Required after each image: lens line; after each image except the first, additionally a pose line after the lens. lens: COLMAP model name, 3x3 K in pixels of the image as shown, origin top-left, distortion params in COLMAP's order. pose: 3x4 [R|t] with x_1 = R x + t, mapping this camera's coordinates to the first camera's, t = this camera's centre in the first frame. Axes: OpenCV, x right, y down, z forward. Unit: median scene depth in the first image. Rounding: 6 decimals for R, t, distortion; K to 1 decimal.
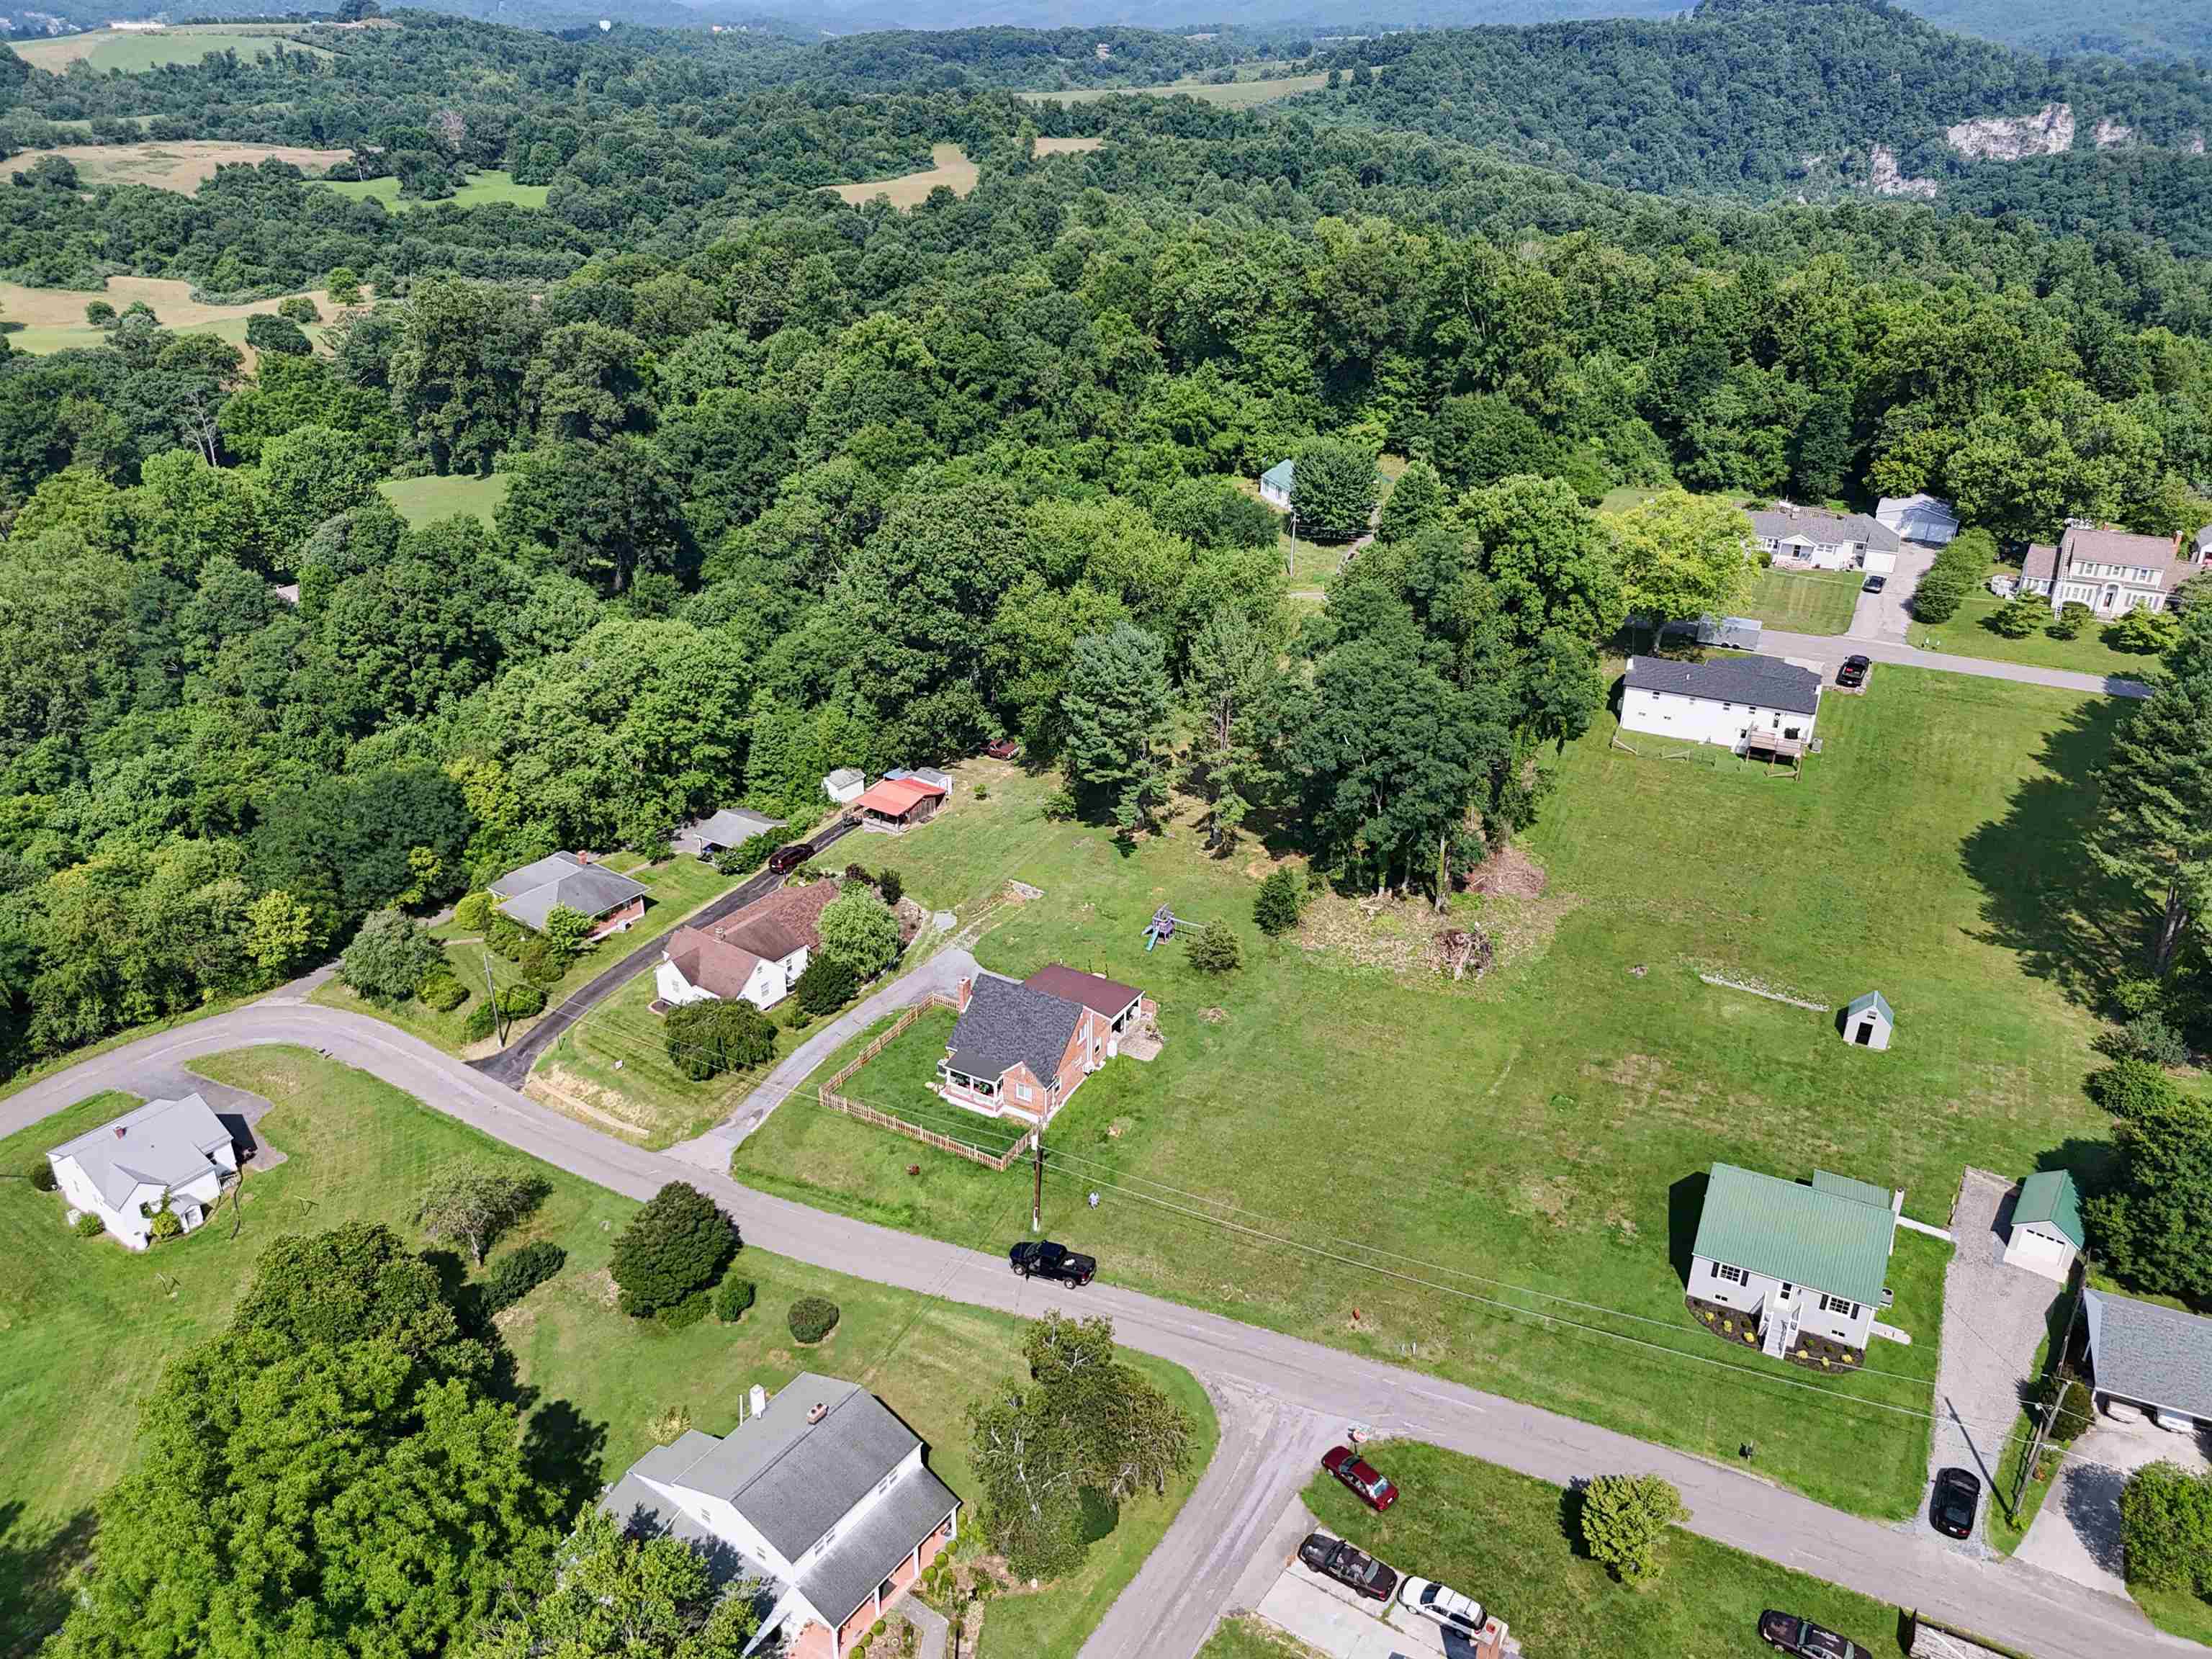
lens RADIAL K [[1710.2, 0, 1098.5], [0, 1710.2, 814.8], [0, 0, 1]] dist [0.071403, -0.078710]
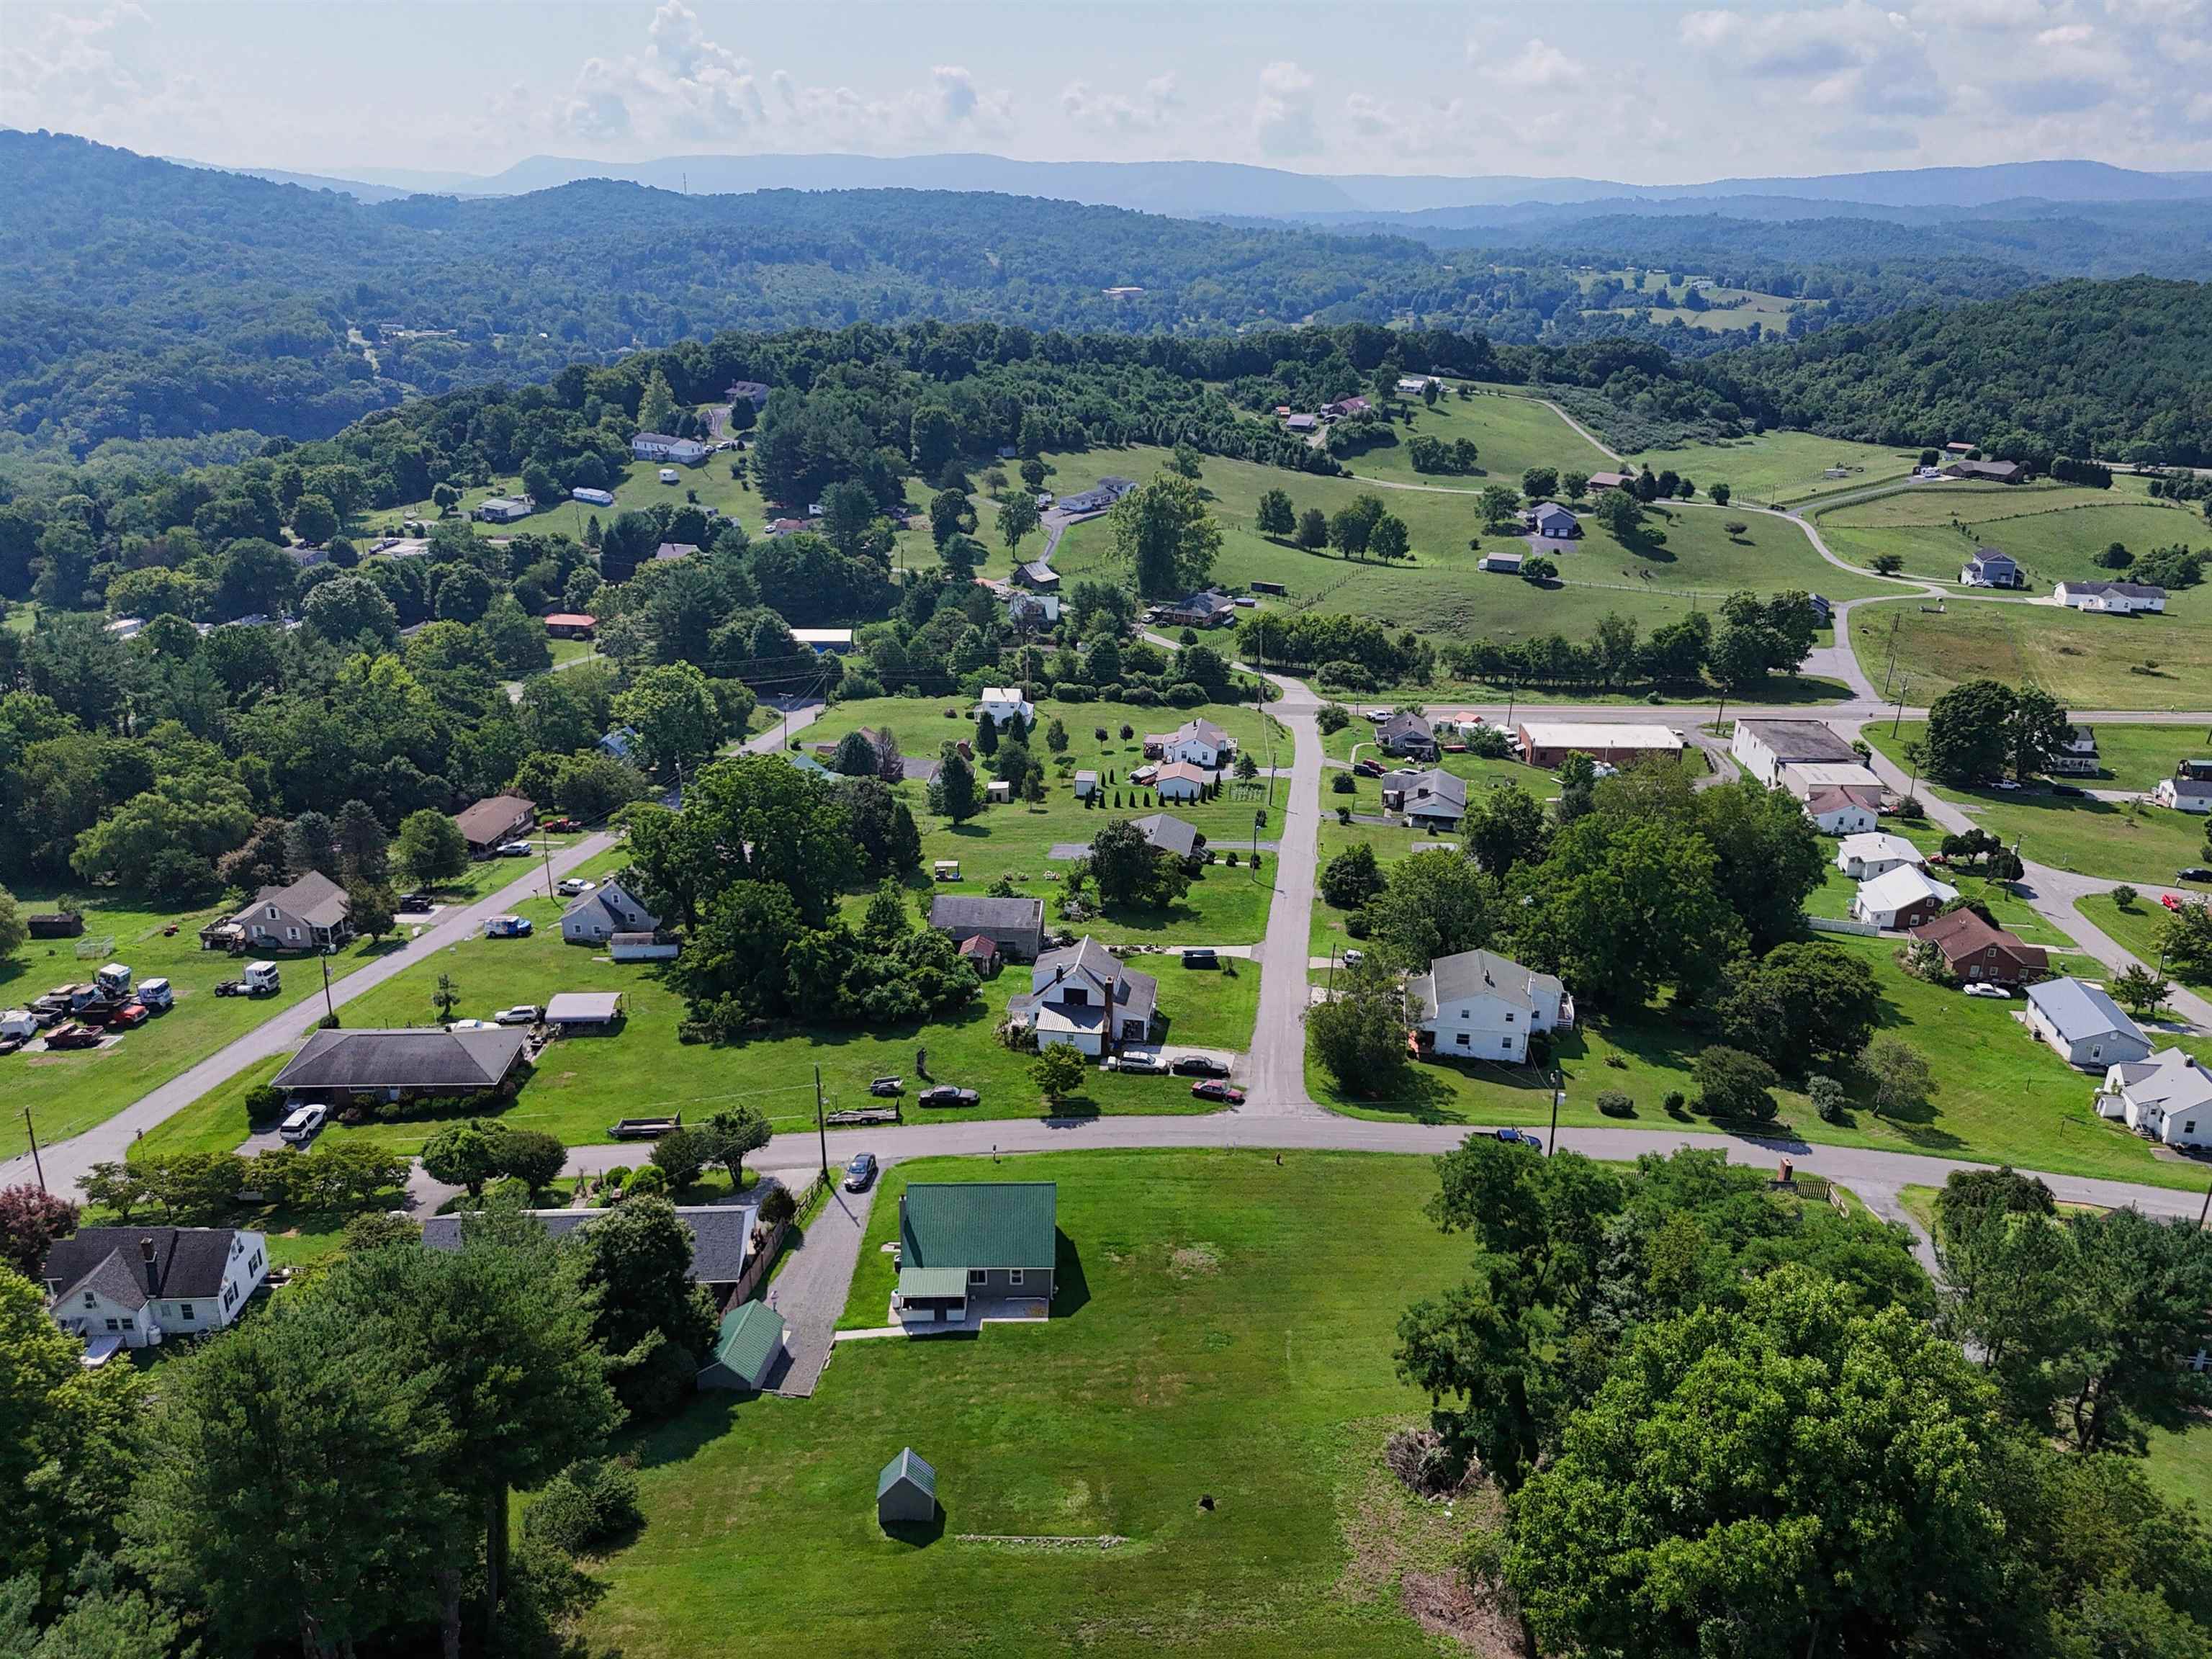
lens RADIAL K [[1710.2, 0, 1098.5], [0, 1710.2, 814.8], [0, 0, 1]] dist [0.071403, -0.078710]
pose [[-0.896290, 0.141442, -0.420308, 0.725936], [-0.209997, 0.699409, 0.683175, -0.694982], [0.390597, 0.700586, -0.597171, 1.431002]]
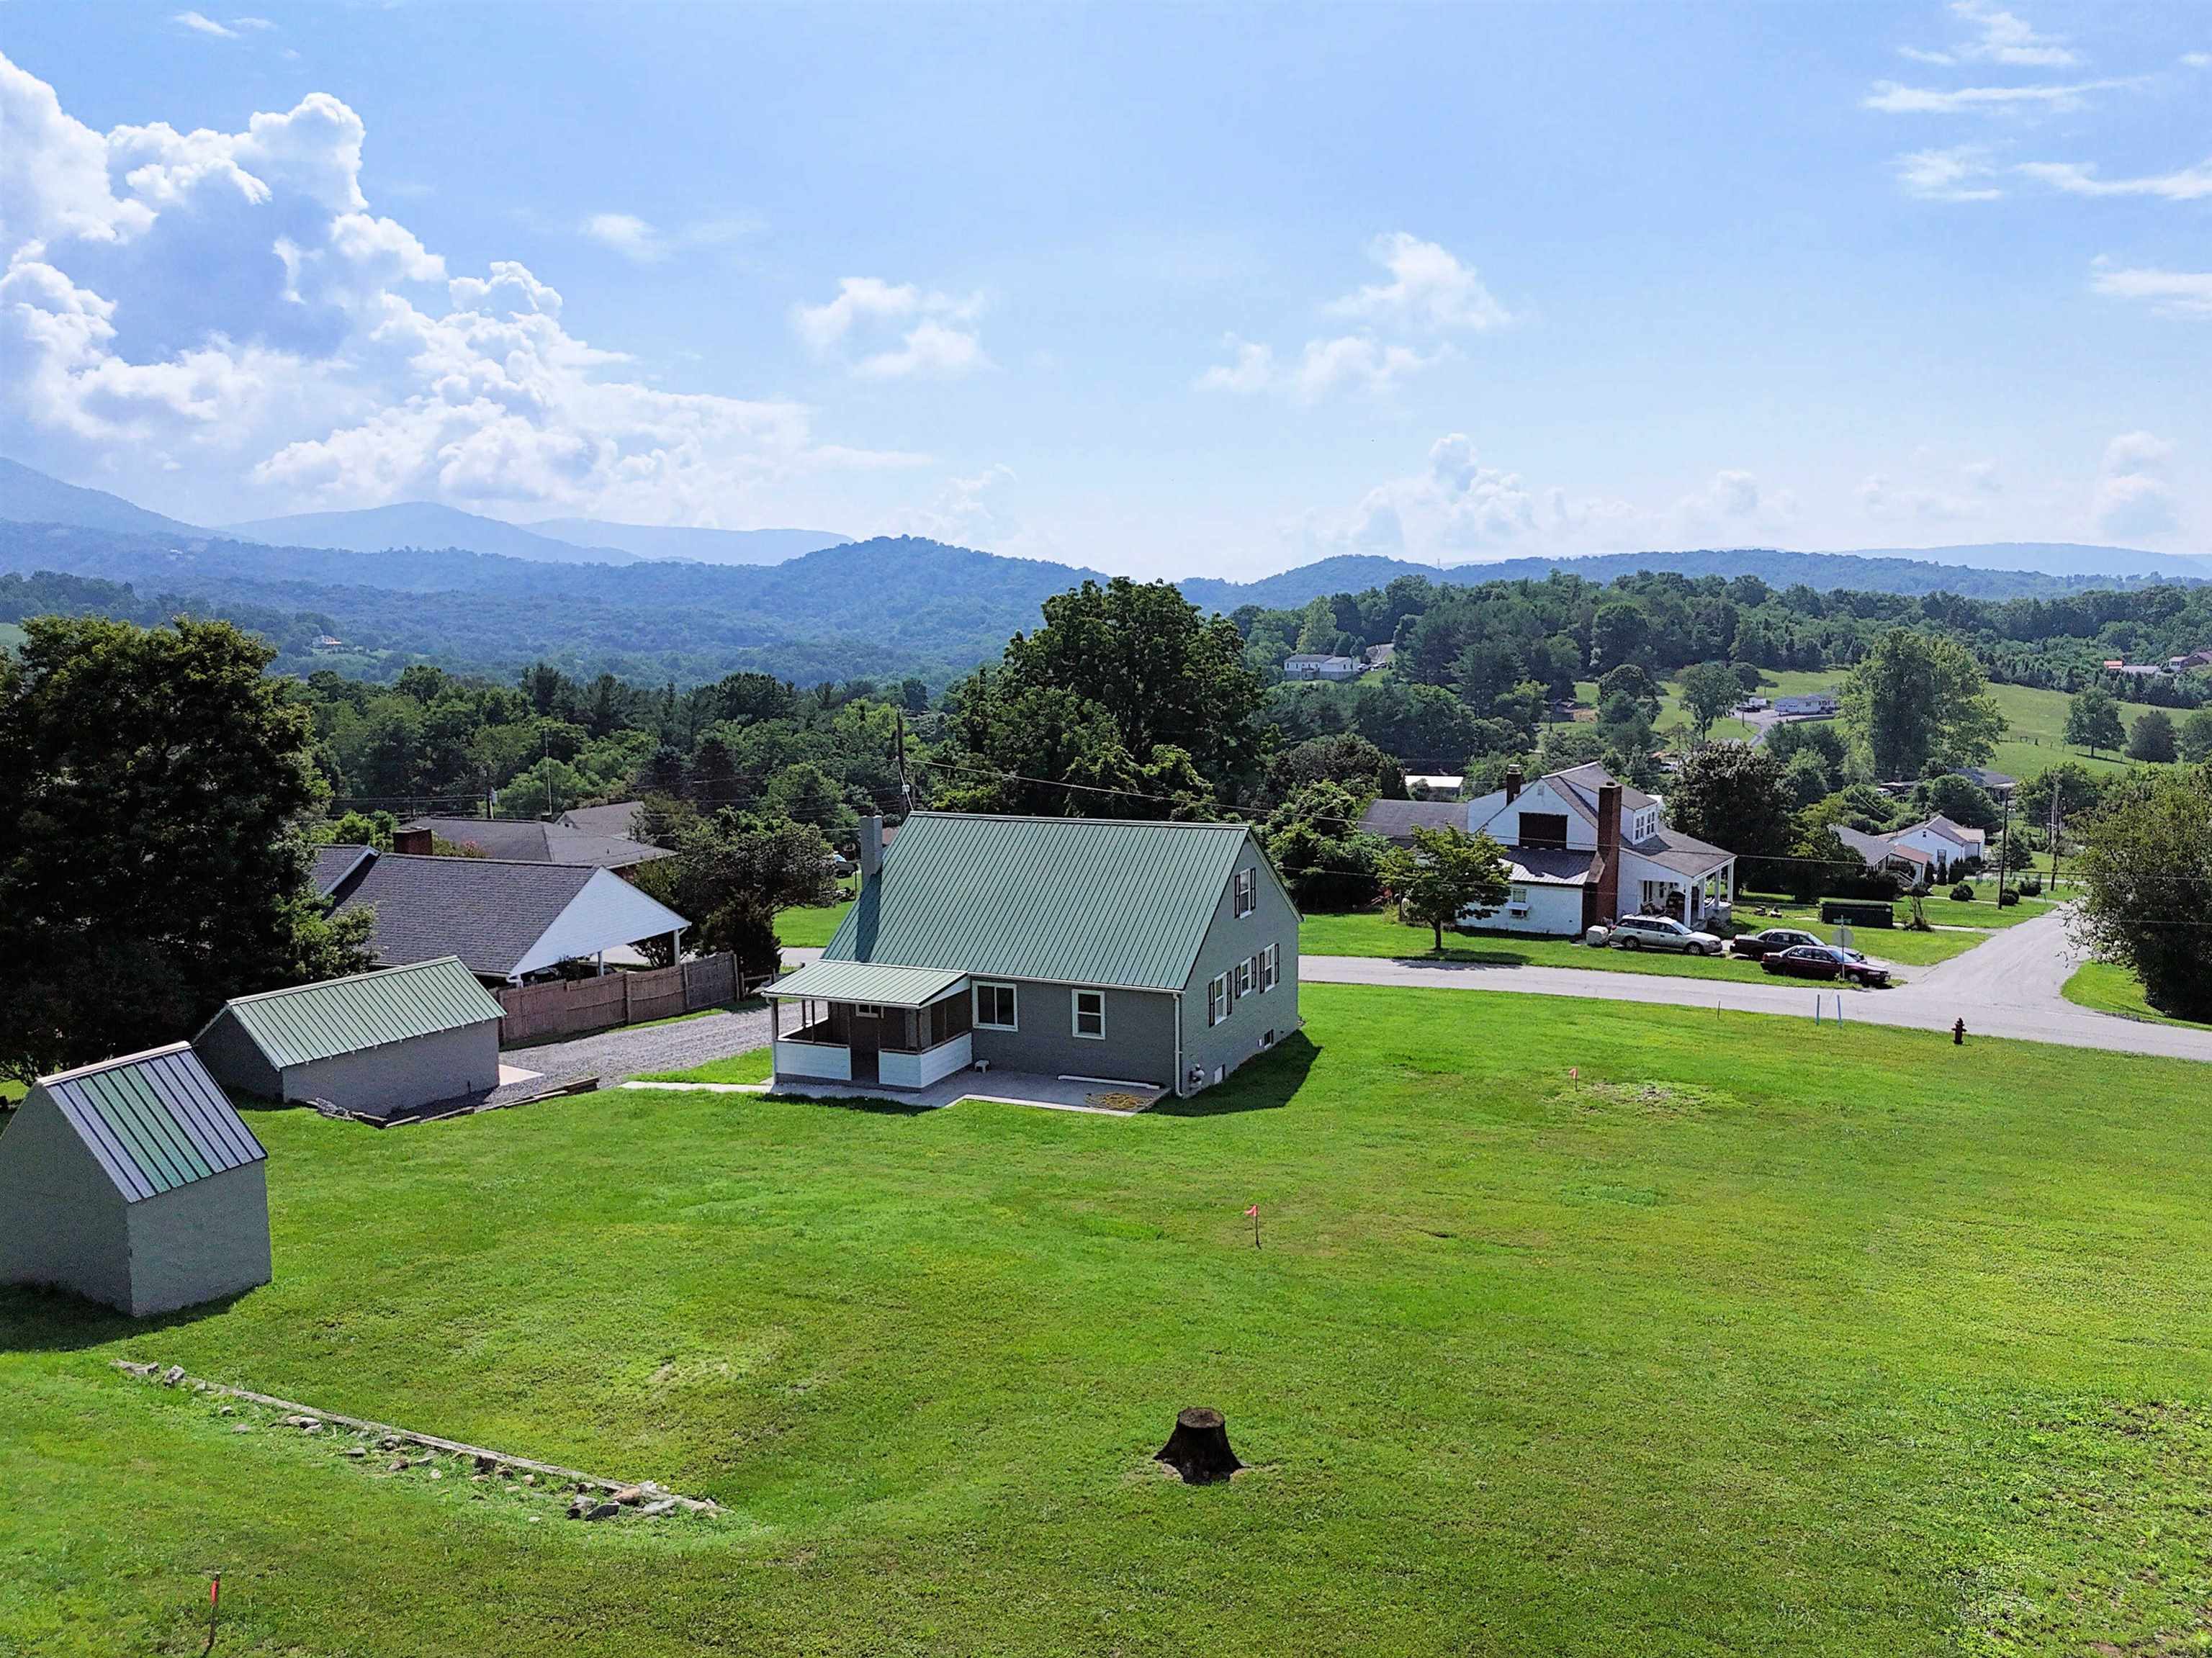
lens RADIAL K [[1710.1, 0, 1098.5], [0, 1710.1, 814.3], [0, 0, 1]] dist [0.071403, -0.078710]
pose [[-0.999660, 0.005646, -0.025471, 0.384062], [-0.008909, 0.843729, 0.536695, -0.028886], [0.024521, 0.536739, -0.843392, 1.286817]]
